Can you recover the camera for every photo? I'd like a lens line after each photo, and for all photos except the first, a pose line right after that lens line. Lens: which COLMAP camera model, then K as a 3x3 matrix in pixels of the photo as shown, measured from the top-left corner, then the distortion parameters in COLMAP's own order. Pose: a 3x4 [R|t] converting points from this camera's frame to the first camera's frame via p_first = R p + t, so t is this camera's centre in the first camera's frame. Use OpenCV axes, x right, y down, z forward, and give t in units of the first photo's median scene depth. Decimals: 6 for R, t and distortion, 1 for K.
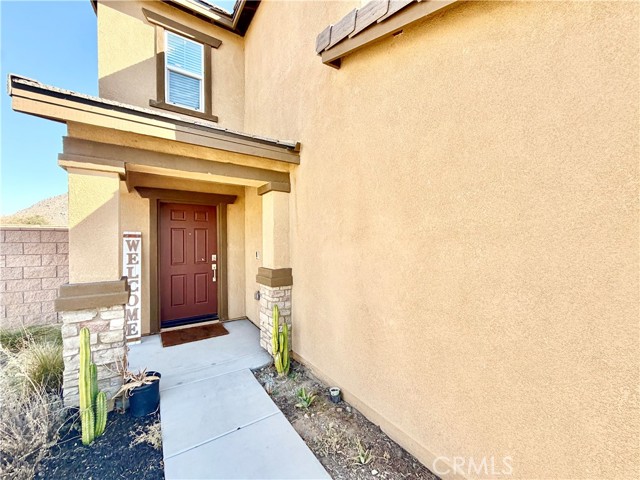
lens RADIAL K [[255.5, 0, 318.8], [0, 255.5, 243.5], [0, 0, 1]] dist [0.001117, -0.000269]
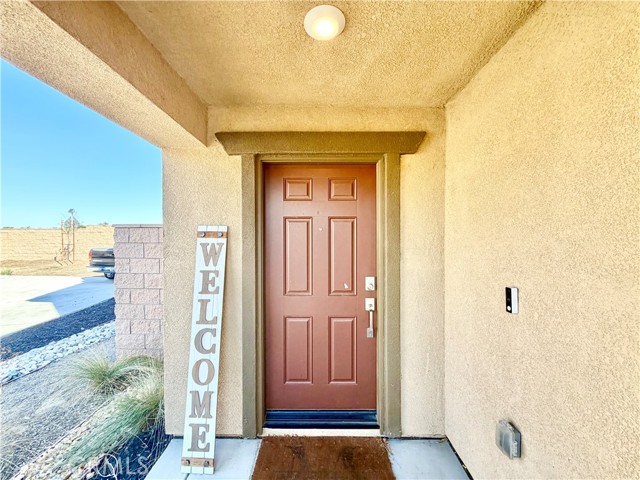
lens RADIAL K [[255.5, 0, 318.7], [0, 255.5, 239.6], [0, 0, 1]] dist [0.001117, -0.000269]
pose [[0.824843, 0.009094, -0.565289, -0.262980], [-0.008132, 0.999958, 0.004221, -0.021685], [0.565303, 0.001115, 0.824882, 0.658118]]
